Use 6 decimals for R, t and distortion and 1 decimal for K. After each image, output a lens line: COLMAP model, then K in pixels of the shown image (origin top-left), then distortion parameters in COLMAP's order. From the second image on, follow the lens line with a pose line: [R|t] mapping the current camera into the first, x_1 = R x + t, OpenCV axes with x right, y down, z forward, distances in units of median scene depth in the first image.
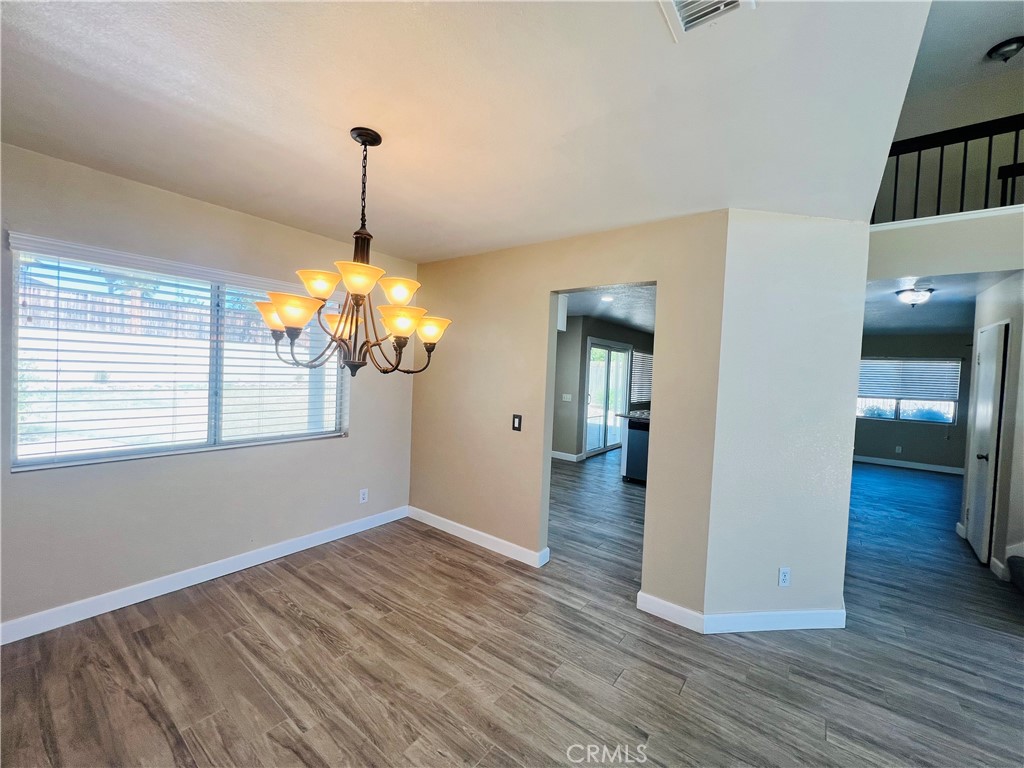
lens RADIAL K [[408.0, 0, 511.5], [0, 408.0, 383.9], [0, 0, 1]] dist [-0.001209, -0.000248]
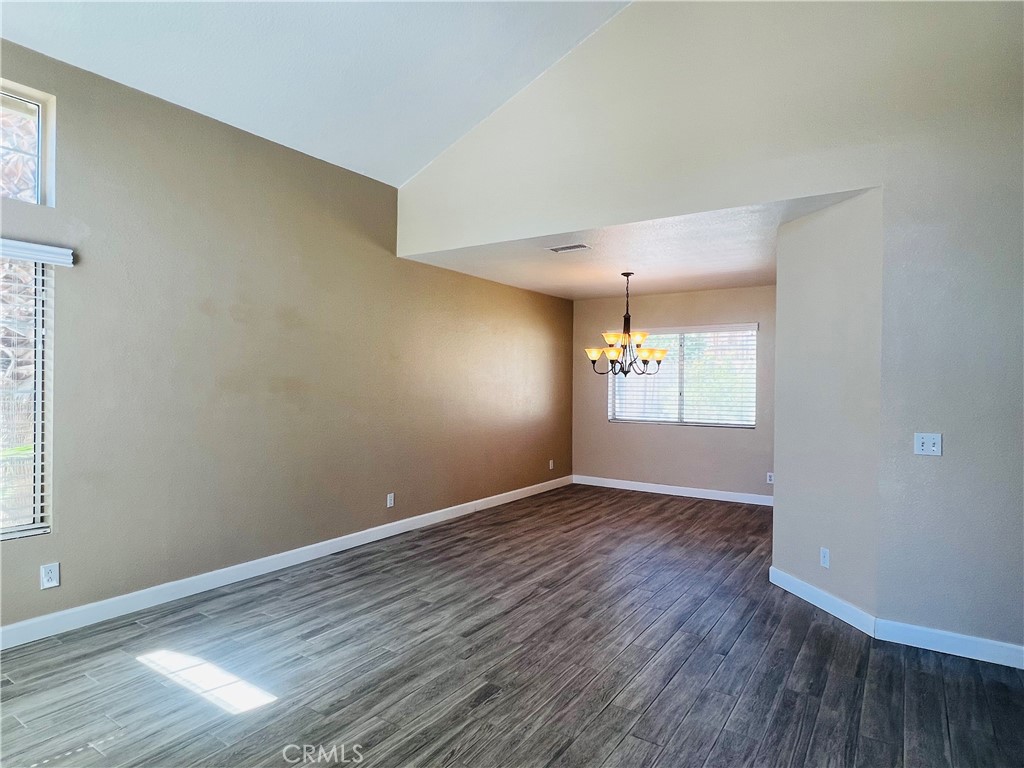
lens RADIAL K [[593.1, 0, 510.8], [0, 593.1, 379.3], [0, 0, 1]] dist [-0.000411, 0.000724]
pose [[0.058752, -0.046796, -0.997175, 2.189630], [-0.039442, 0.998012, -0.049159, 0.138504], [0.997493, 0.042219, 0.056789, 0.119428]]
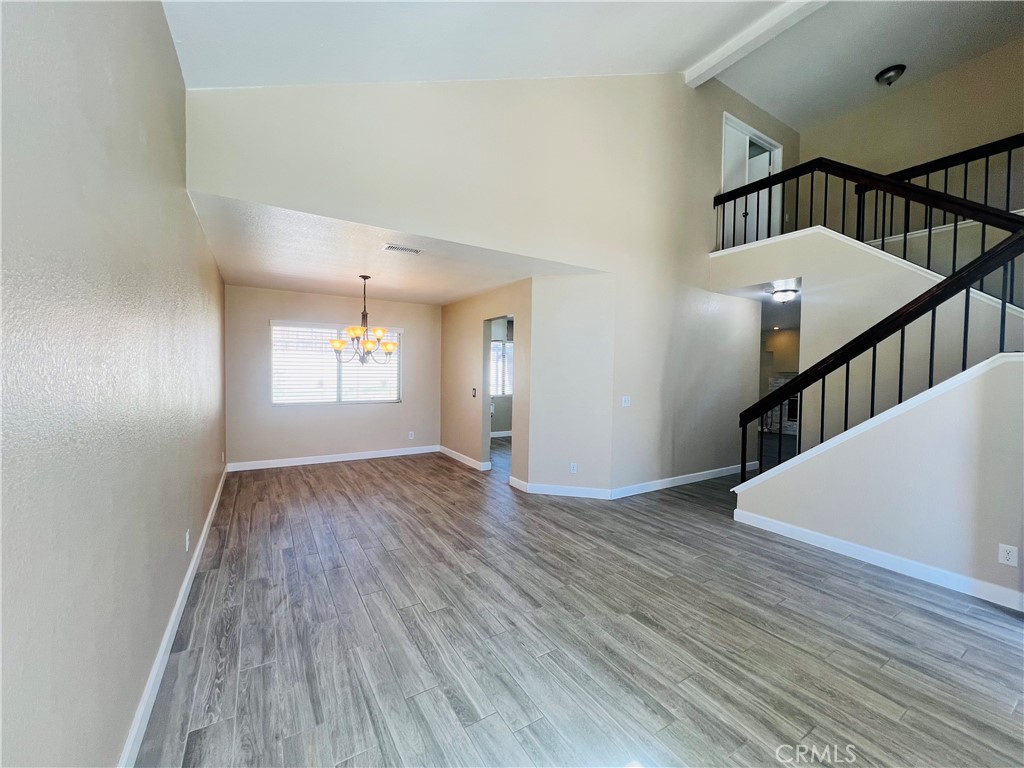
lens RADIAL K [[408.0, 0, 511.0], [0, 408.0, 384.5], [0, 0, 1]] dist [-0.001209, -0.000248]
pose [[0.932856, -0.020349, -0.359675, 1.117018], [0.015292, 0.999740, -0.016901, 0.123893], [0.359926, 0.010266, 0.932924, -0.867735]]
